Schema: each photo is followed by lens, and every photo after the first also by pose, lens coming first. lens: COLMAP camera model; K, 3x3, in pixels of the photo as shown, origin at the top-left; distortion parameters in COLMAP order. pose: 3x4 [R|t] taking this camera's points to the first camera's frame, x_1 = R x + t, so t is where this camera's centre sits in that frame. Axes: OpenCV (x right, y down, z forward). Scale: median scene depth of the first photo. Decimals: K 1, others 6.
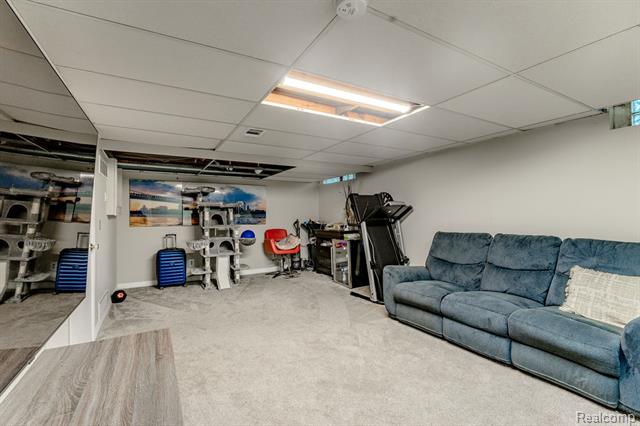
lens RADIAL K [[291.6, 0, 327.2], [0, 291.6, 211.0], [0, 0, 1]] dist [0.000429, 0.000190]
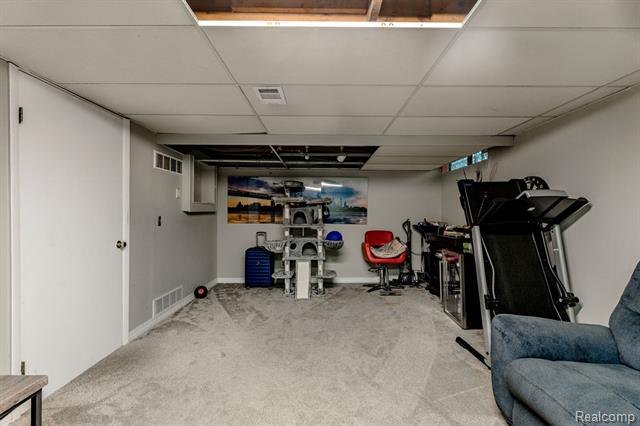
lens RADIAL K [[296.2, 0, 325.6], [0, 296.2, 212.6], [0, 0, 1]] dist [-0.000646, 0.000897]
pose [[0.861379, 0.009728, -0.507870, 0.140878], [-0.003384, 0.999904, 0.013412, 0.002455], [0.507952, -0.009834, 0.861329, 0.277606]]
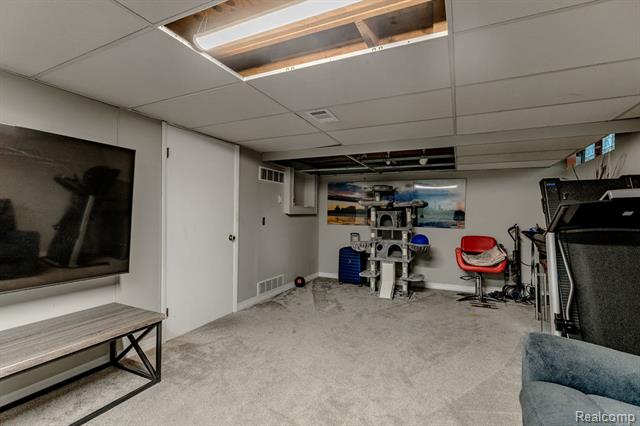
lens RADIAL K [[296.2, 0, 325.6], [0, 296.2, 212.6], [0, 0, 1]] dist [-0.000646, 0.000897]
pose [[0.564688, 0.008040, -0.825265, 0.279252], [-0.005454, 0.999967, 0.006010, 0.001067], [0.825286, 0.001107, 0.564713, 0.327385]]
